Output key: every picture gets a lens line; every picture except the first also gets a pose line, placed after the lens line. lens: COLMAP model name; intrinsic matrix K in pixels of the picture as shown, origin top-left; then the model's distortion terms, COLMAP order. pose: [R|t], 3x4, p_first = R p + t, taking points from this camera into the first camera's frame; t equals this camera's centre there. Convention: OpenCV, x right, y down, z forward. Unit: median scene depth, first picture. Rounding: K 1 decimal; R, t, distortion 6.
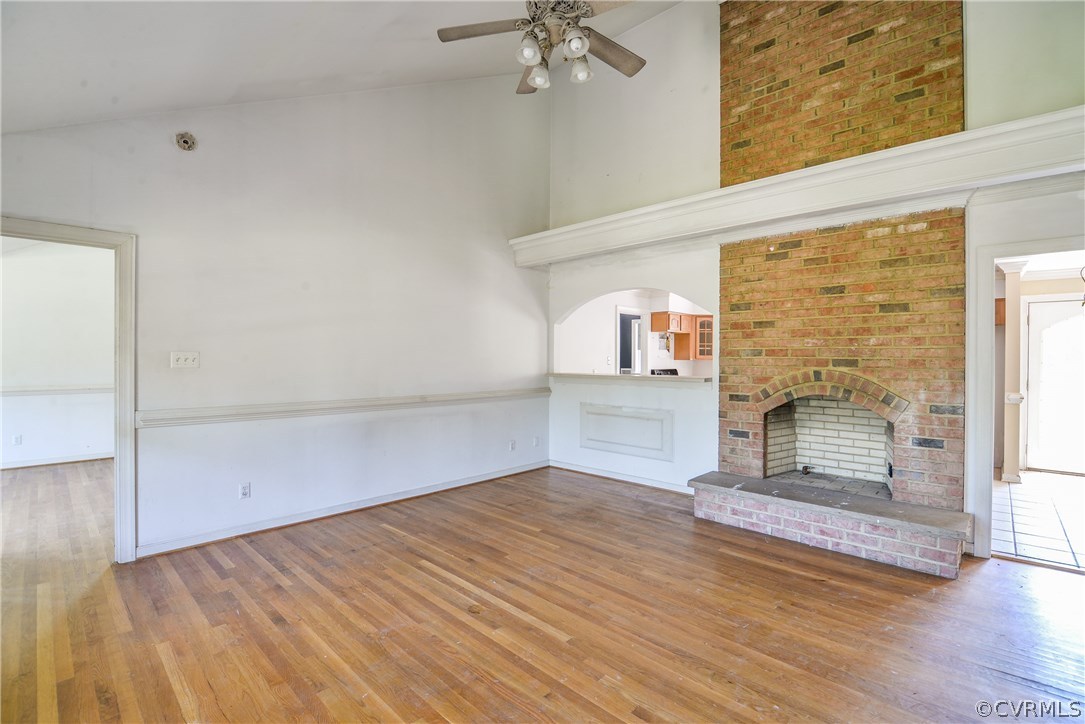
lens RADIAL K [[479.7, 0, 541.2], [0, 479.7, 361.7], [0, 0, 1]] dist [-0.000859, -0.011163]
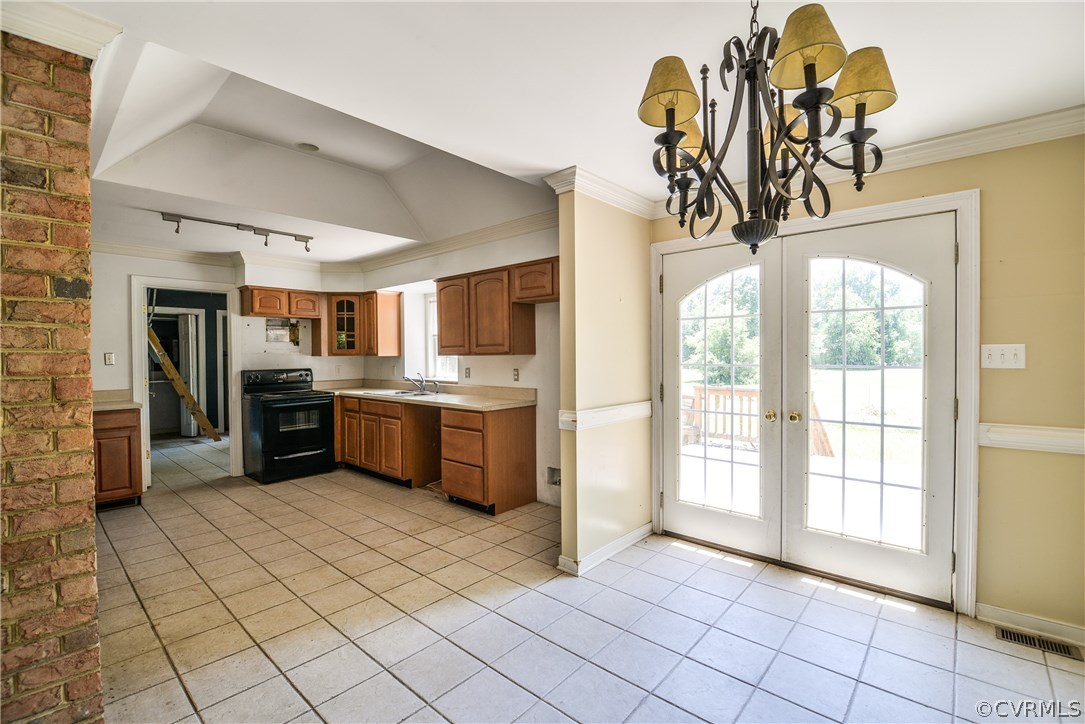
lens RADIAL K [[479.7, 0, 541.2], [0, 479.7, 361.7], [0, 0, 1]] dist [-0.000859, -0.011163]
pose [[0.999514, -0.016688, 0.026348, 1.264419], [0.016378, 0.999794, 0.011949, 0.002483], [-0.026542, -0.011511, 0.999581, 0.592337]]
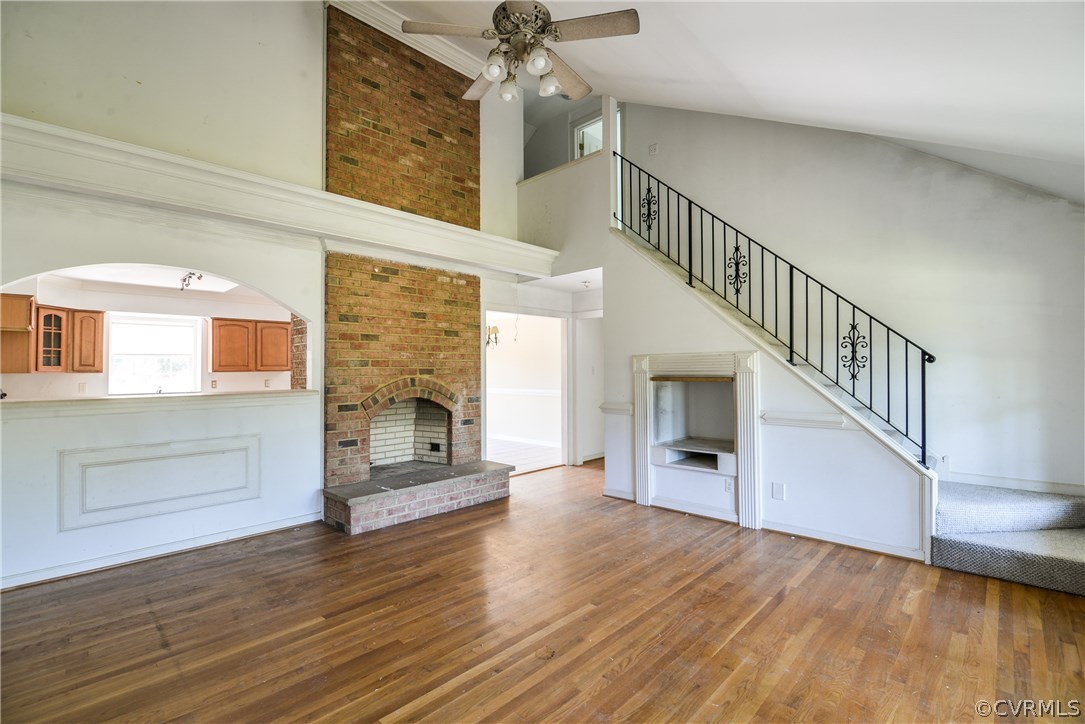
lens RADIAL K [[479.7, 0, 541.2], [0, 479.7, 361.7], [0, 0, 1]] dist [-0.000859, -0.011163]
pose [[0.017312, 0.009639, 0.999804, -0.643537], [0.012822, 0.999869, -0.009862, -0.007271], [-0.999768, 0.012991, 0.017186, 0.621862]]
